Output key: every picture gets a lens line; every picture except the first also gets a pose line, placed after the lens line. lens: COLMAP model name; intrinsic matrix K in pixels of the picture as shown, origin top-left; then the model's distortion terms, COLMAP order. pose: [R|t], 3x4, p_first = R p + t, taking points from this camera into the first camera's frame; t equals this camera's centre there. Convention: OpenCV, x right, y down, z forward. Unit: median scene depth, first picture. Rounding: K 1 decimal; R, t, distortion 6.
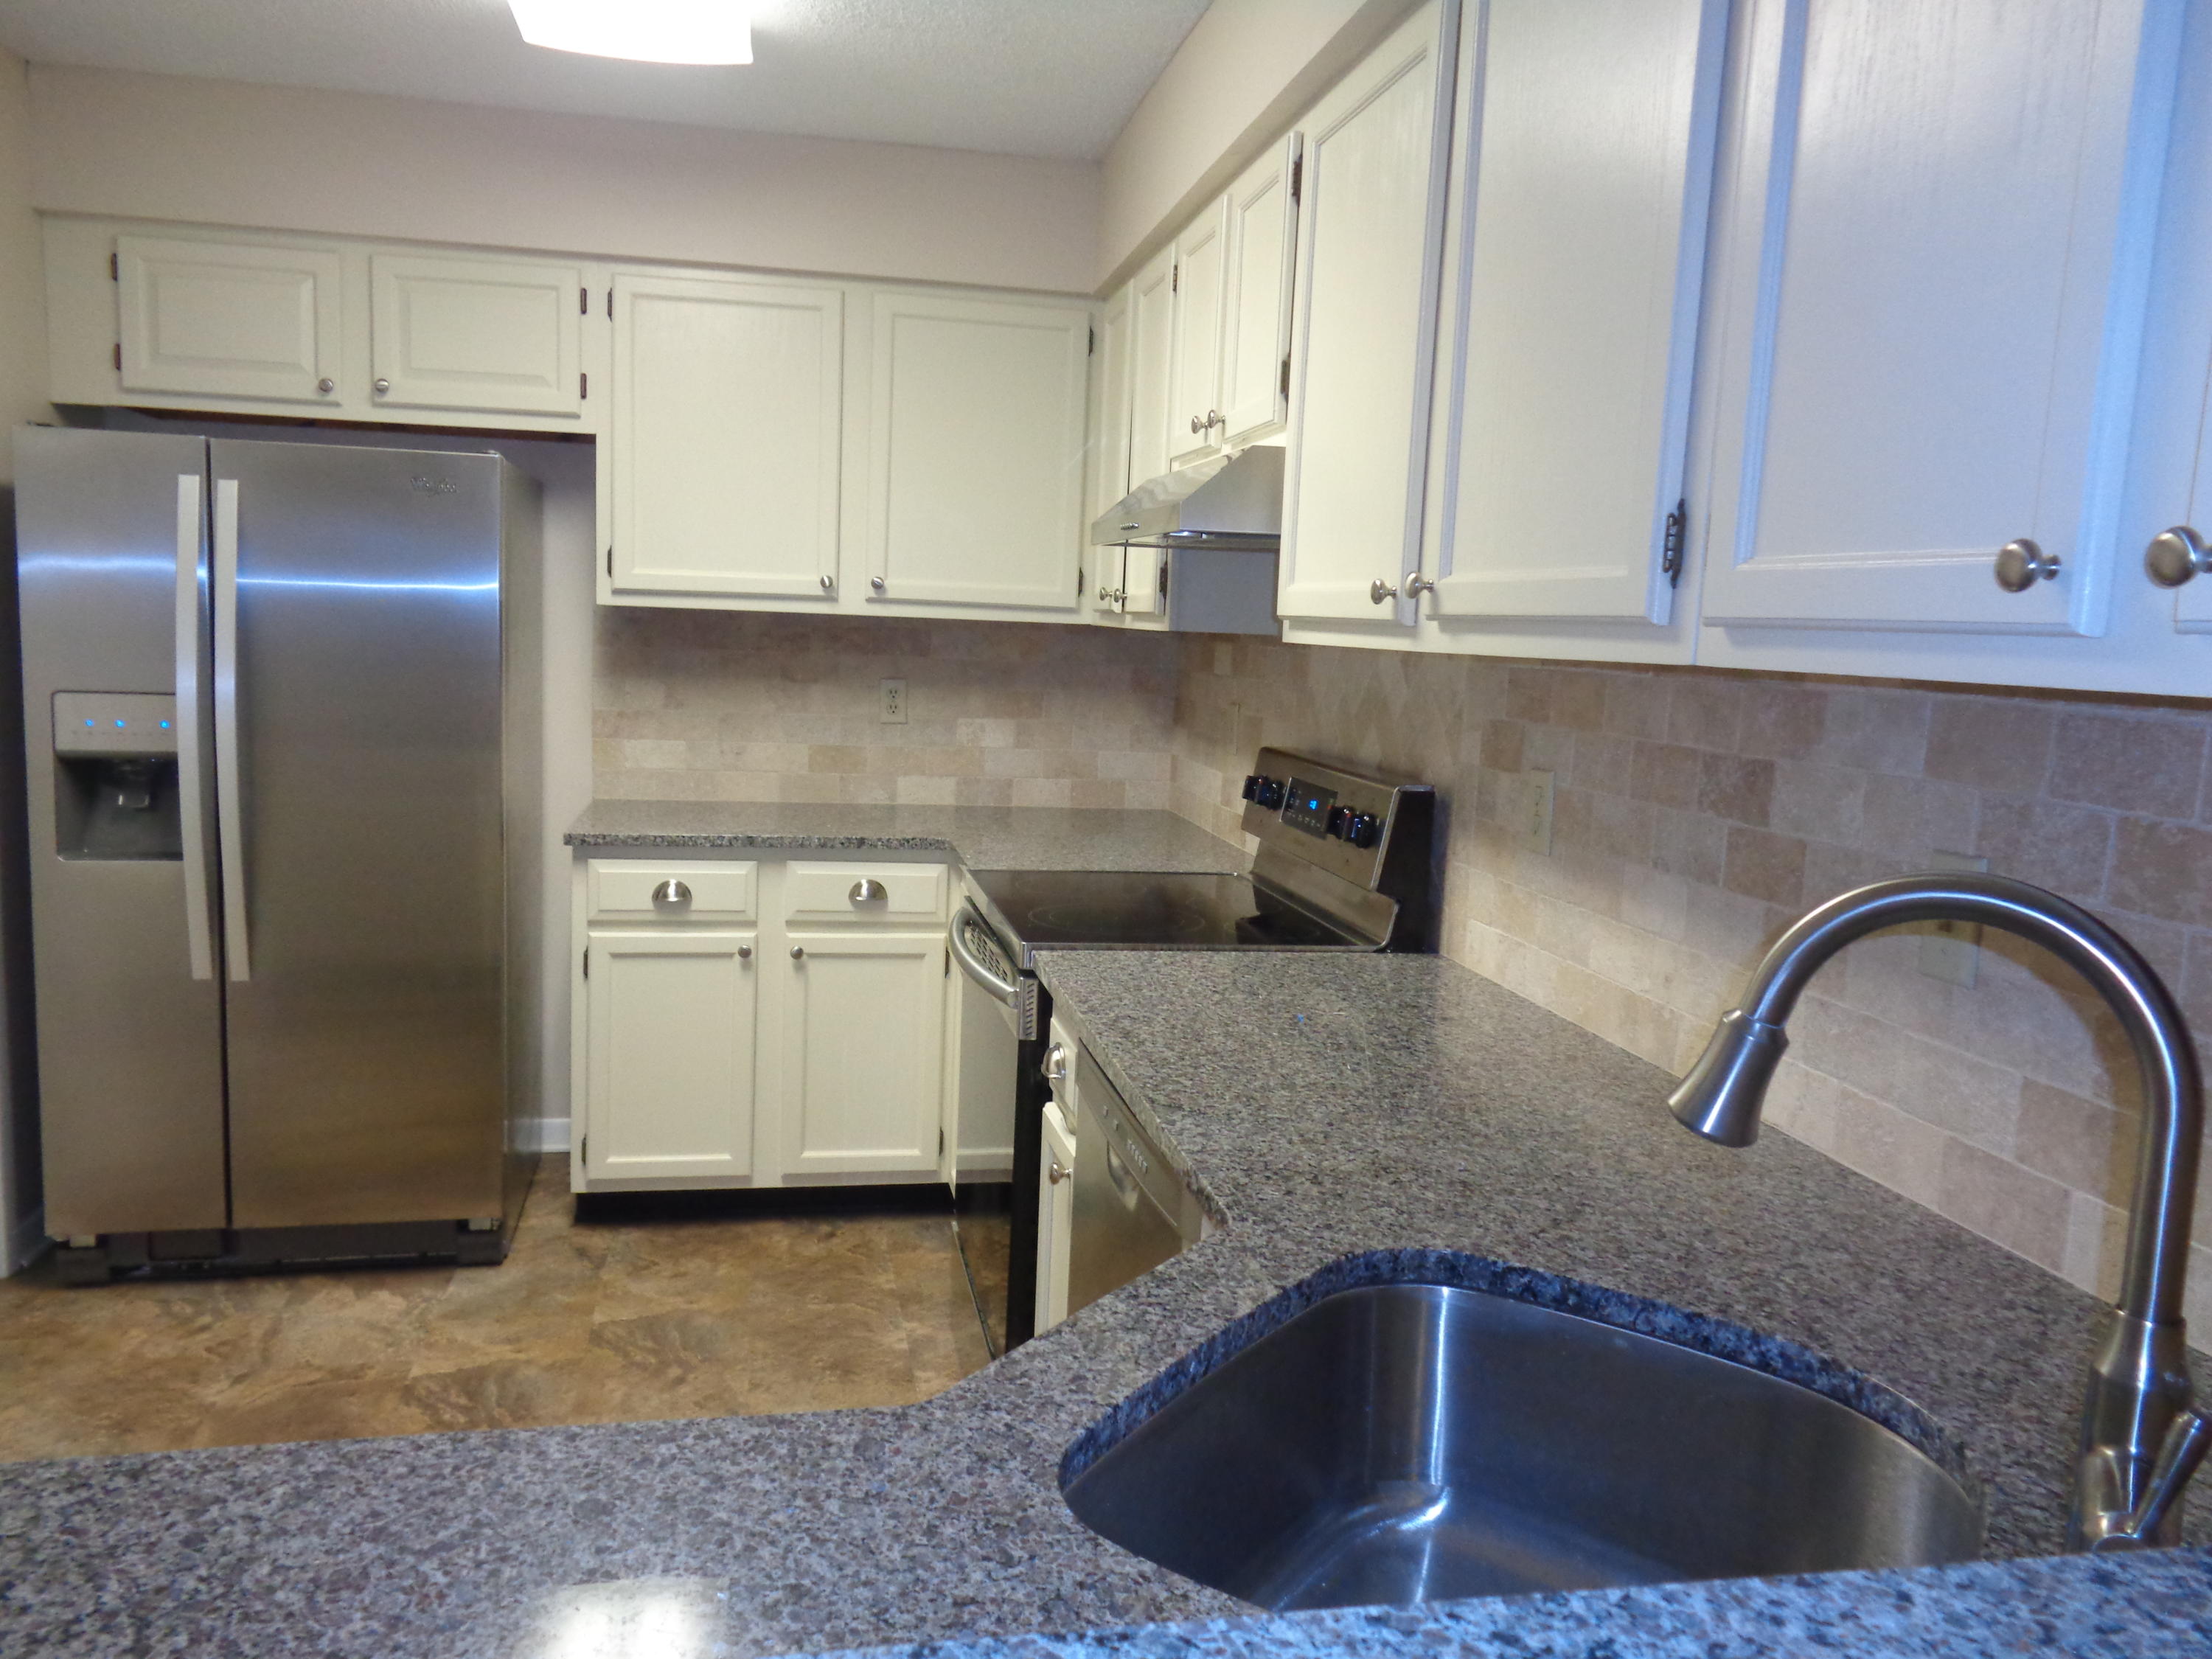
lens RADIAL K [[1668.4, 0, 1107.8], [0, 1668.4, 824.5], [0, 0, 1]] dist [0.007142, 0.007097]
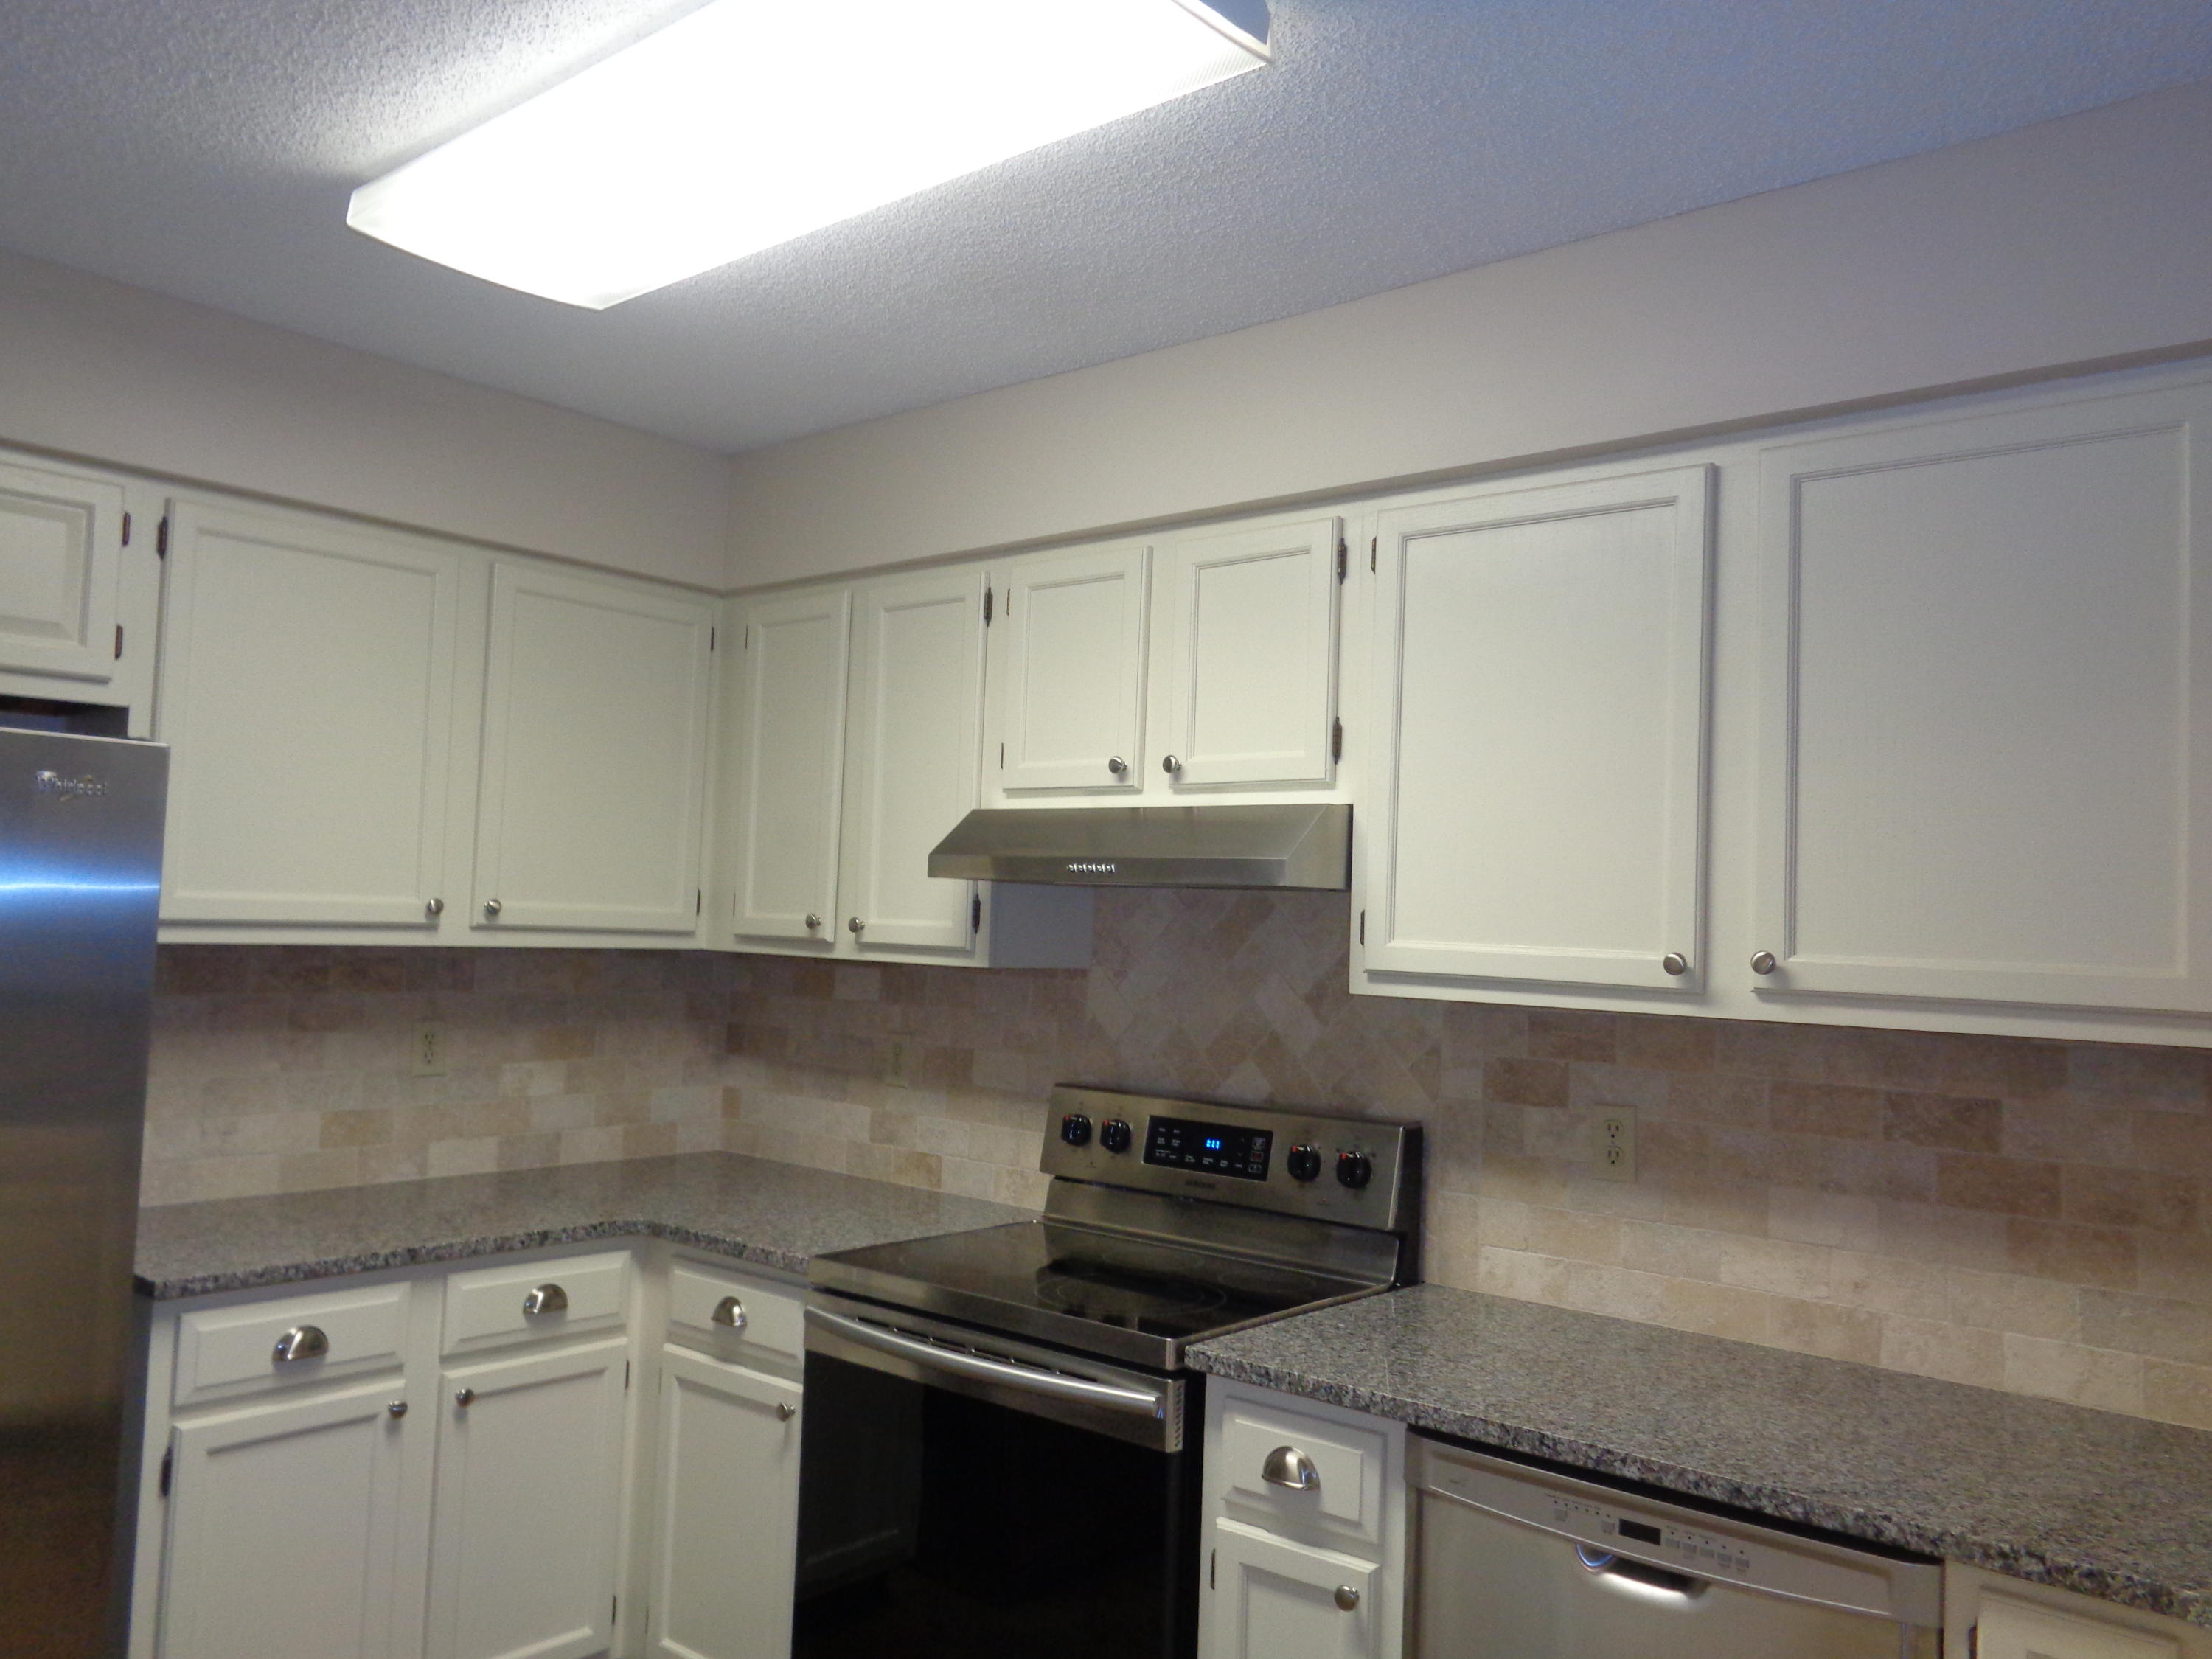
lens RADIAL K [[1677.4, 0, 1096.3], [0, 1677.4, 825.5], [0, 0, 1]] dist [0.009172, 0.008146]
pose [[0.781450, 0.023756, 0.623515, -0.446224], [0.072300, 0.989097, -0.128298, -0.061574], [-0.619765, 0.145339, 0.771212, 0.195016]]
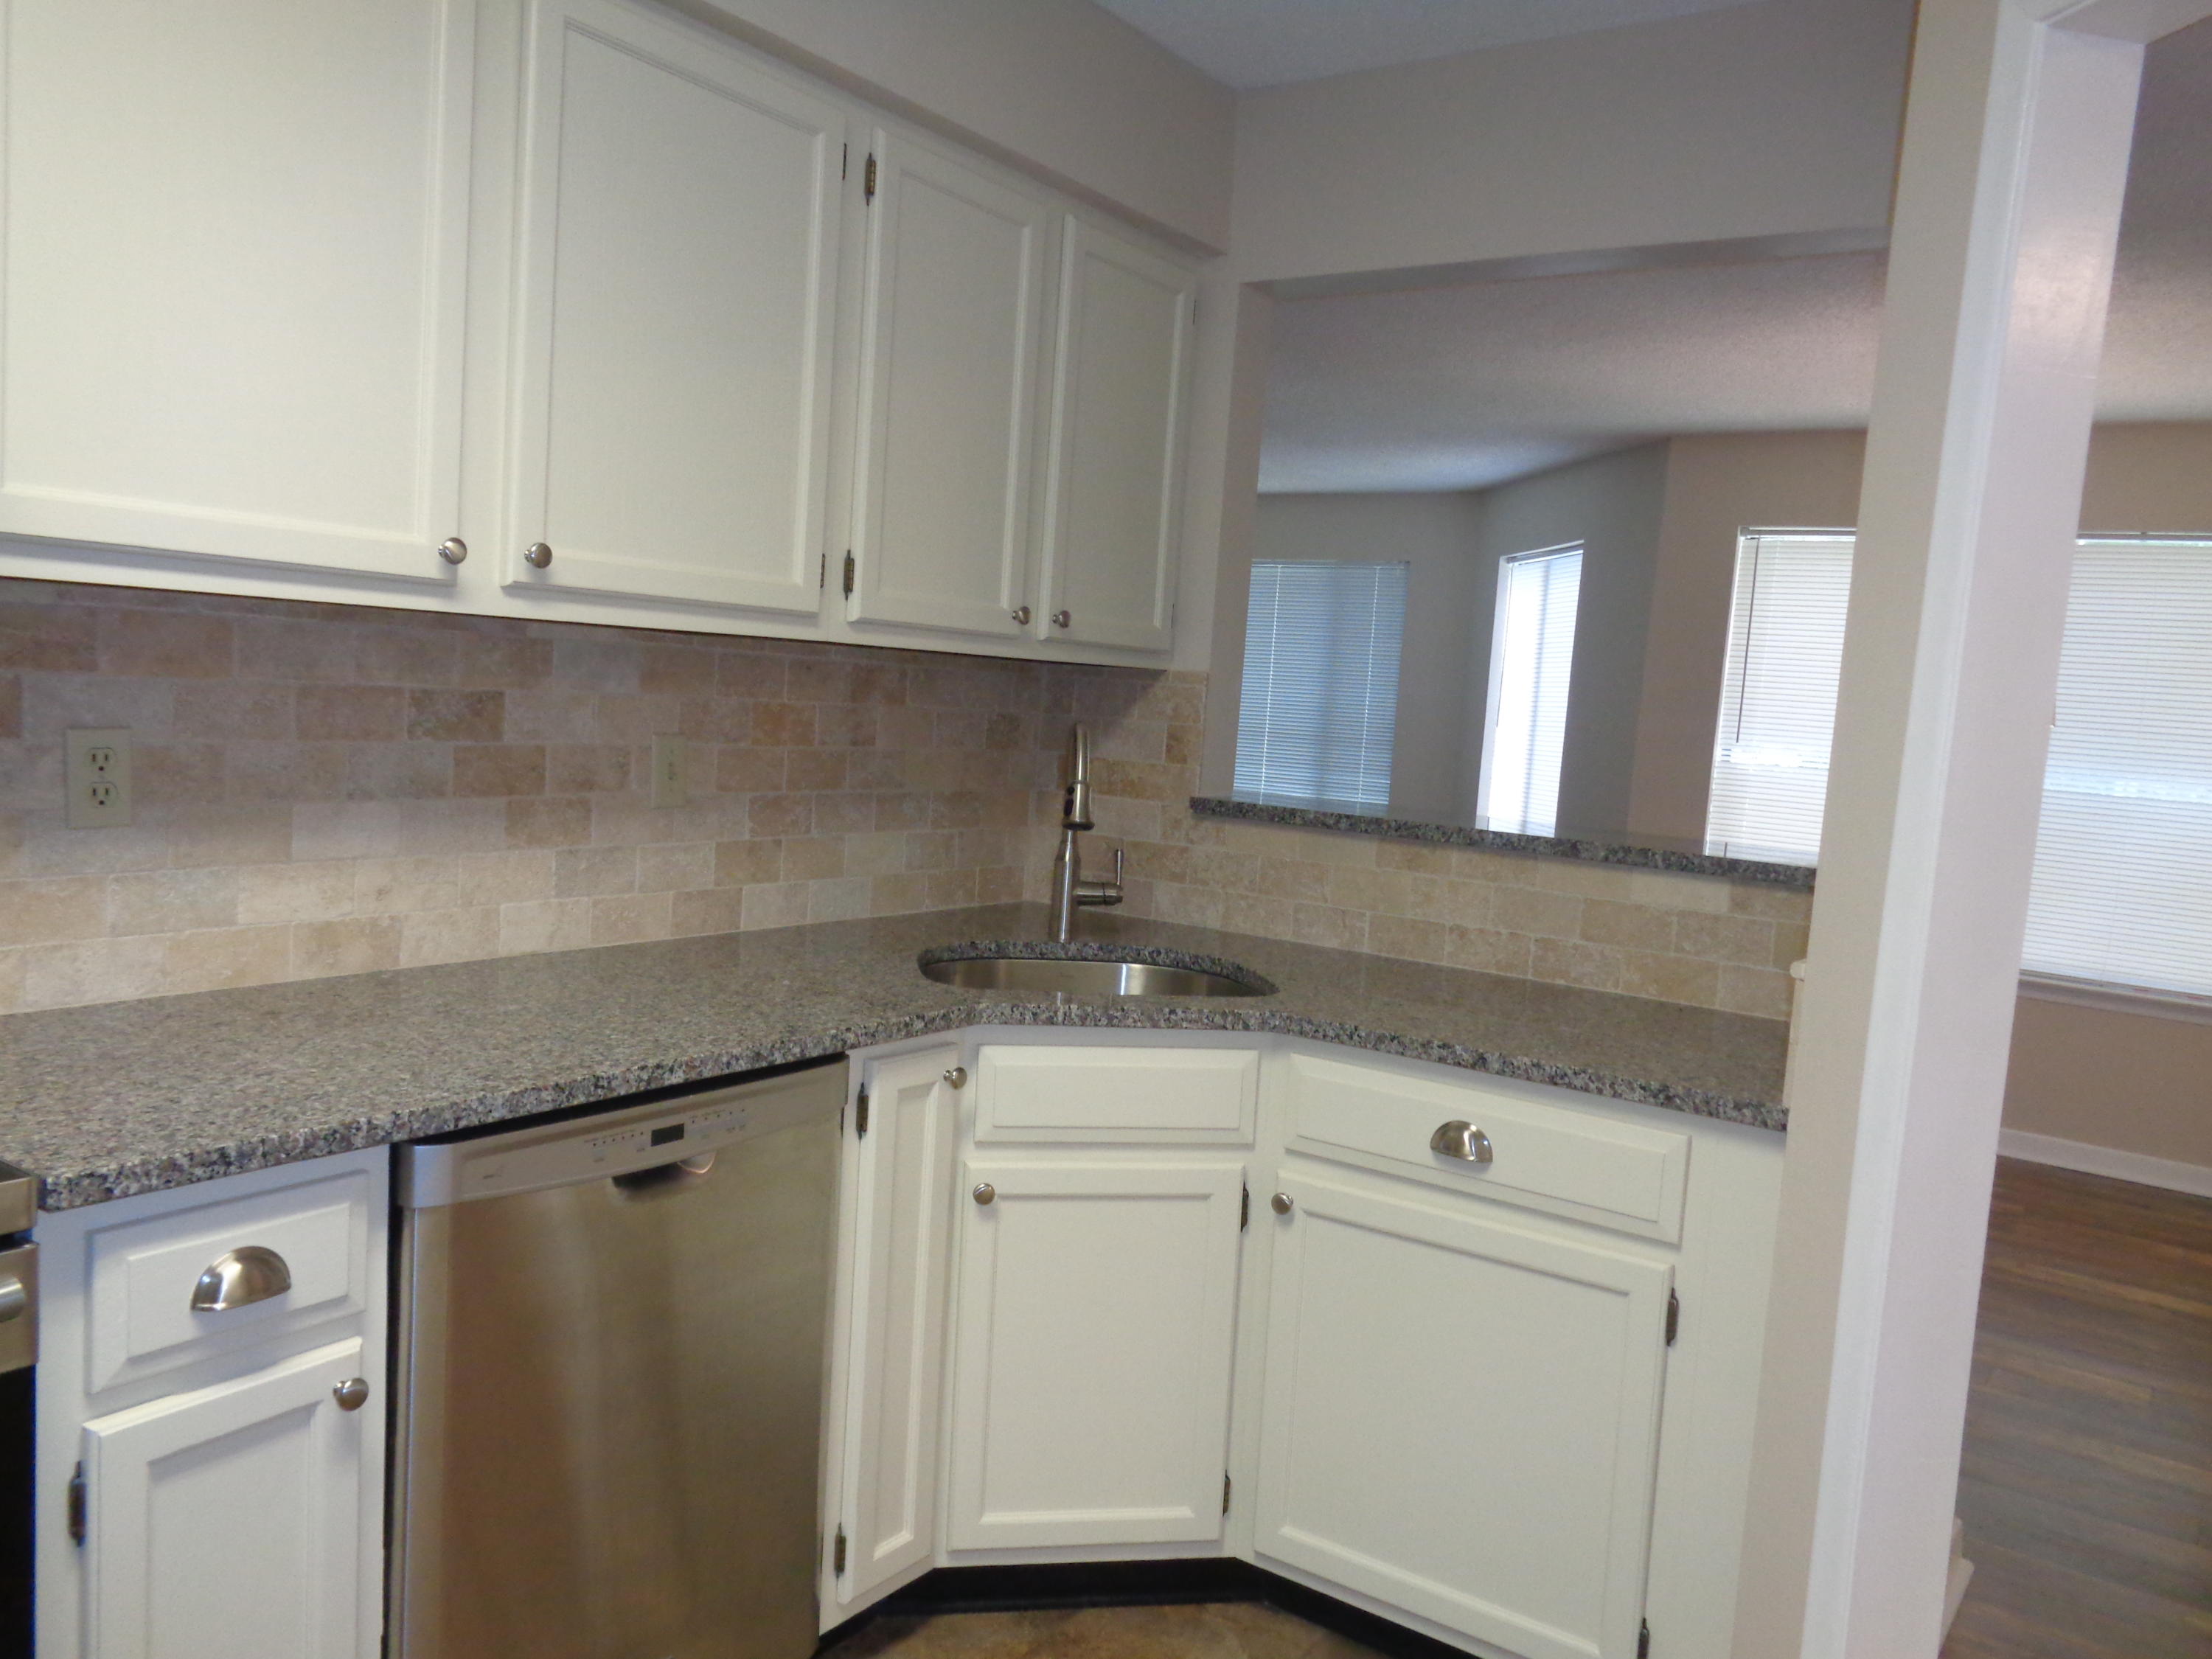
lens RADIAL K [[1678.9, 0, 1100.7], [0, 1678.9, 825.0], [0, 0, 1]] dist [0.019716, -0.002640]
pose [[-0.681774, -0.139750, 0.718090, -0.431027], [0.003887, 0.980878, 0.194583, -0.091602], [-0.731552, 0.135453, -0.668194, 0.744430]]
